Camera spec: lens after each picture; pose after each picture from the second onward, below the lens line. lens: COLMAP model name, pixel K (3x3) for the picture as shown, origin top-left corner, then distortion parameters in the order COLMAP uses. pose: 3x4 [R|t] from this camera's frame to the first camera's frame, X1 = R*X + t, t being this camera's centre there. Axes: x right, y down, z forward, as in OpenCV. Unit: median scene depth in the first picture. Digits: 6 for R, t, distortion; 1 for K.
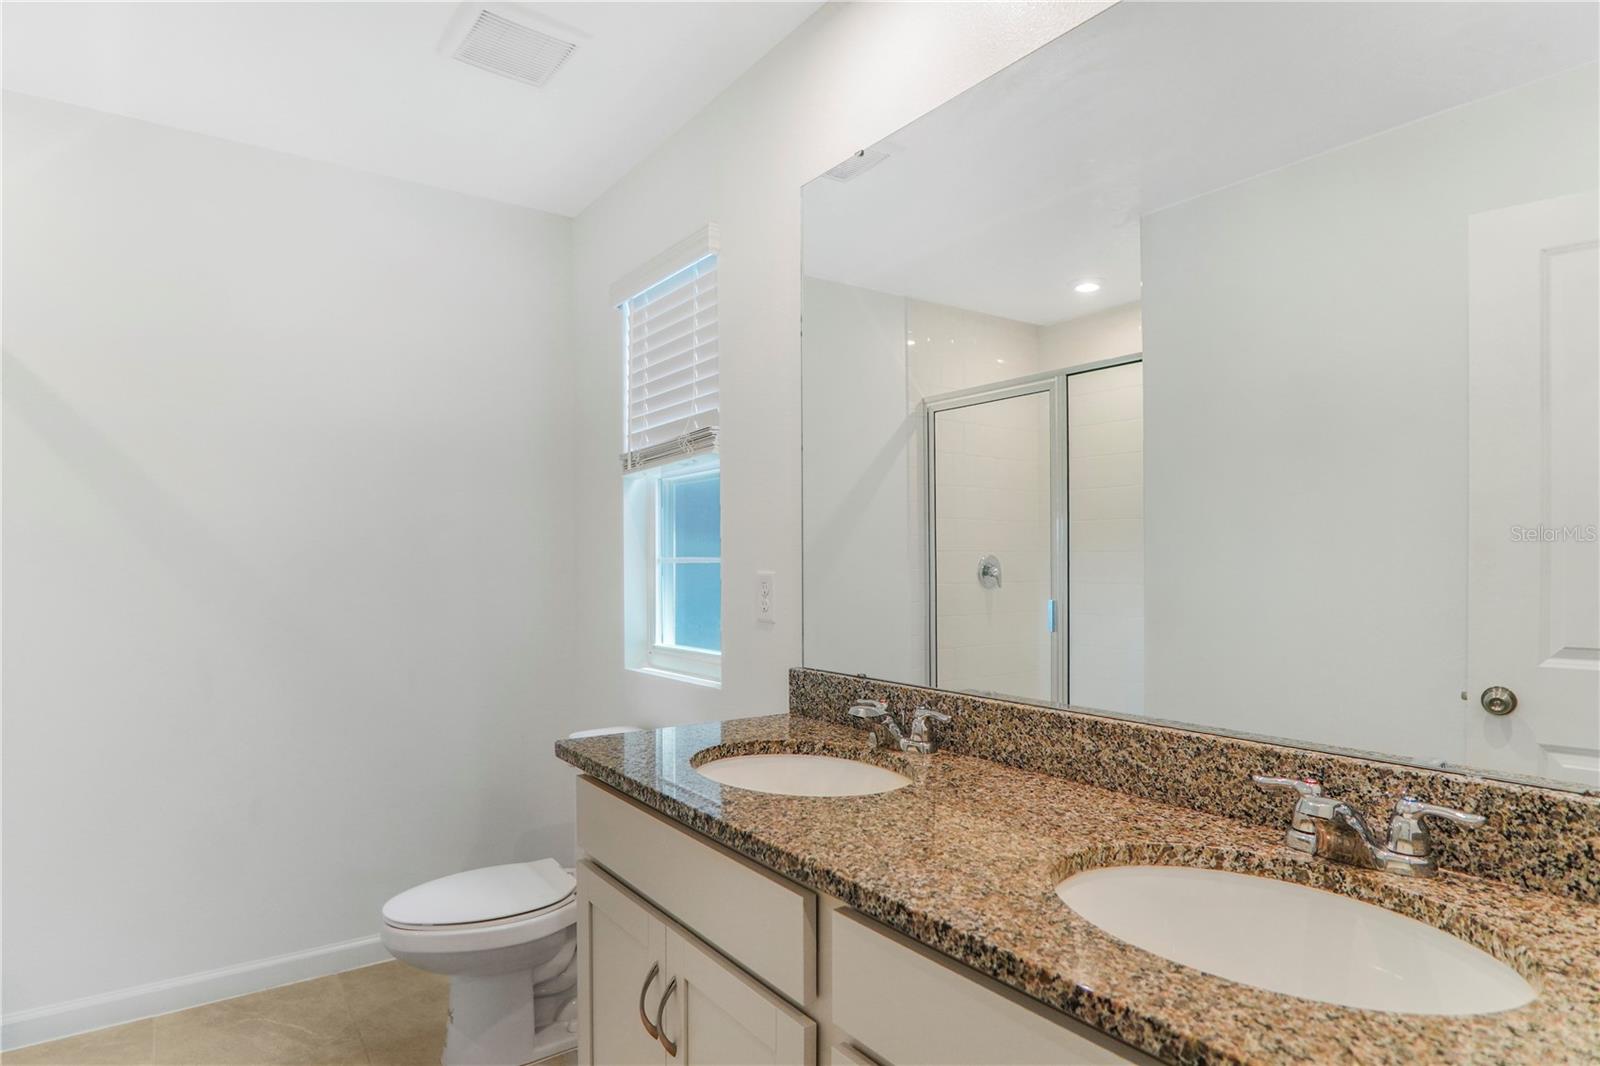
lens RADIAL K [[833.9, 0, 800.0], [0, 833.9, 533.0], [0, 0, 1]] dist [-0.026525, 0.001103]
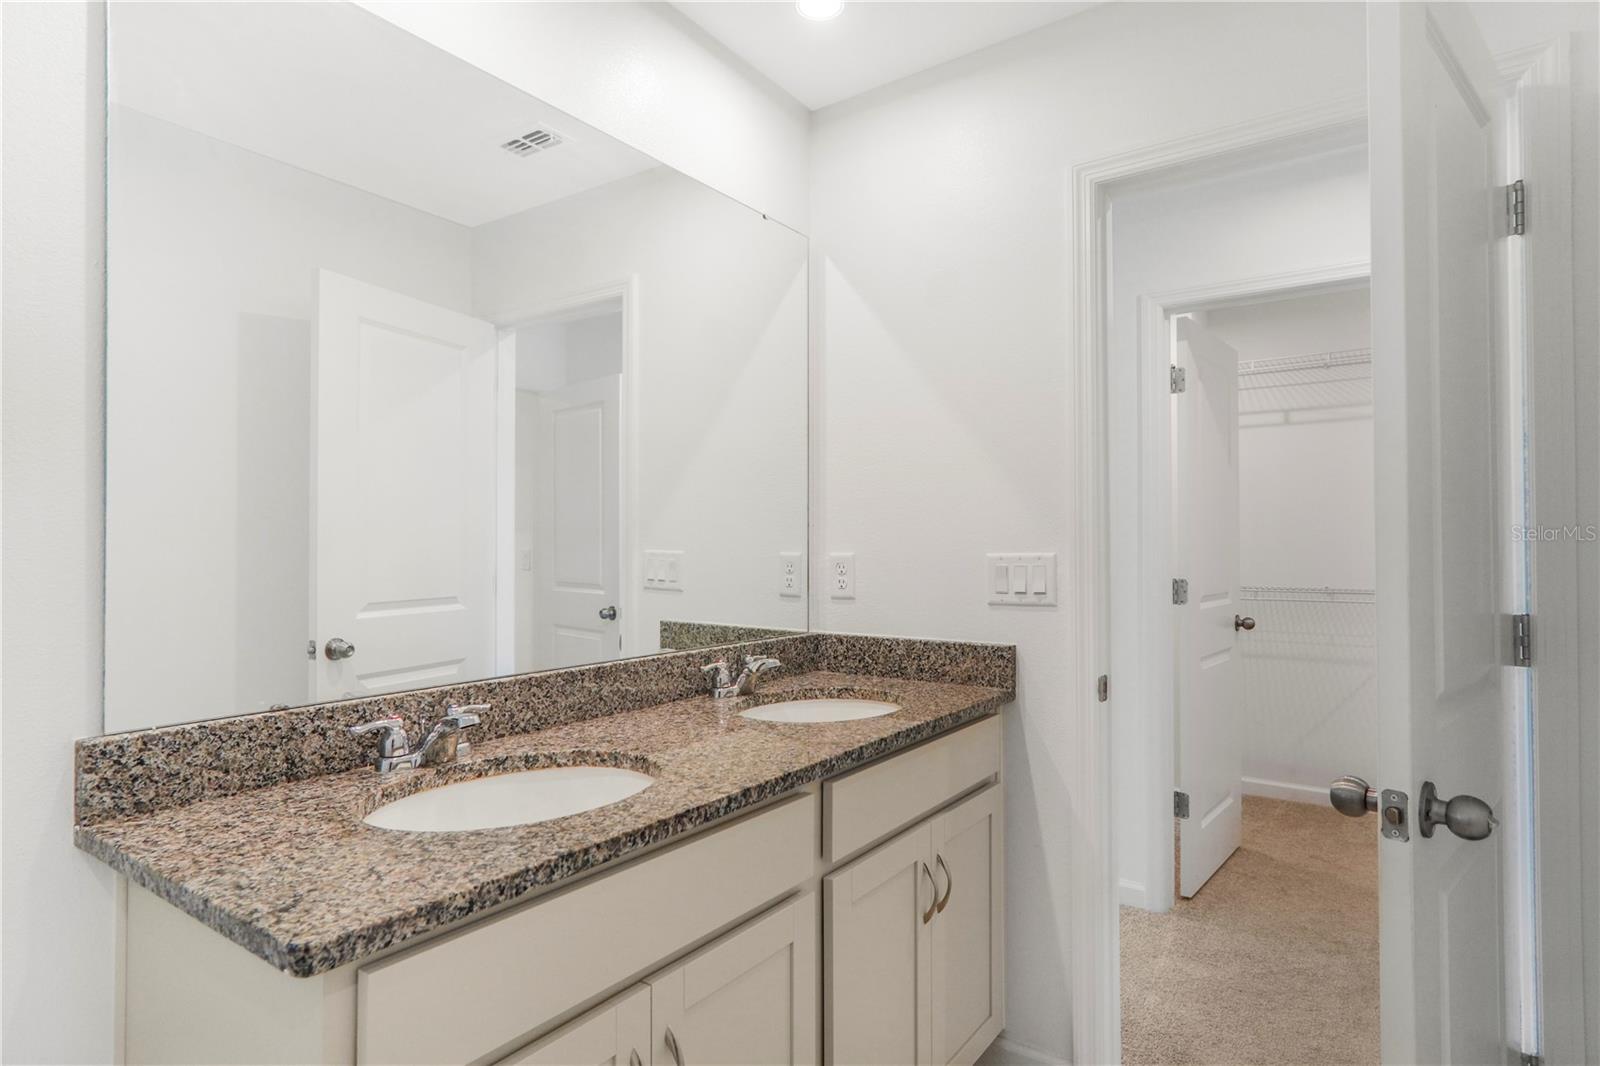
lens RADIAL K [[856.1, 0, 800.0], [0, 856.1, 533.0], [0, 0, 1]] dist [-0.019037, 0.000458]
pose [[-0.292877, 0.006663, 0.956127, -0.990834], [-0.037580, 0.999123, -0.018474, 0.029916], [-0.955411, -0.041342, -0.292370, 1.077360]]
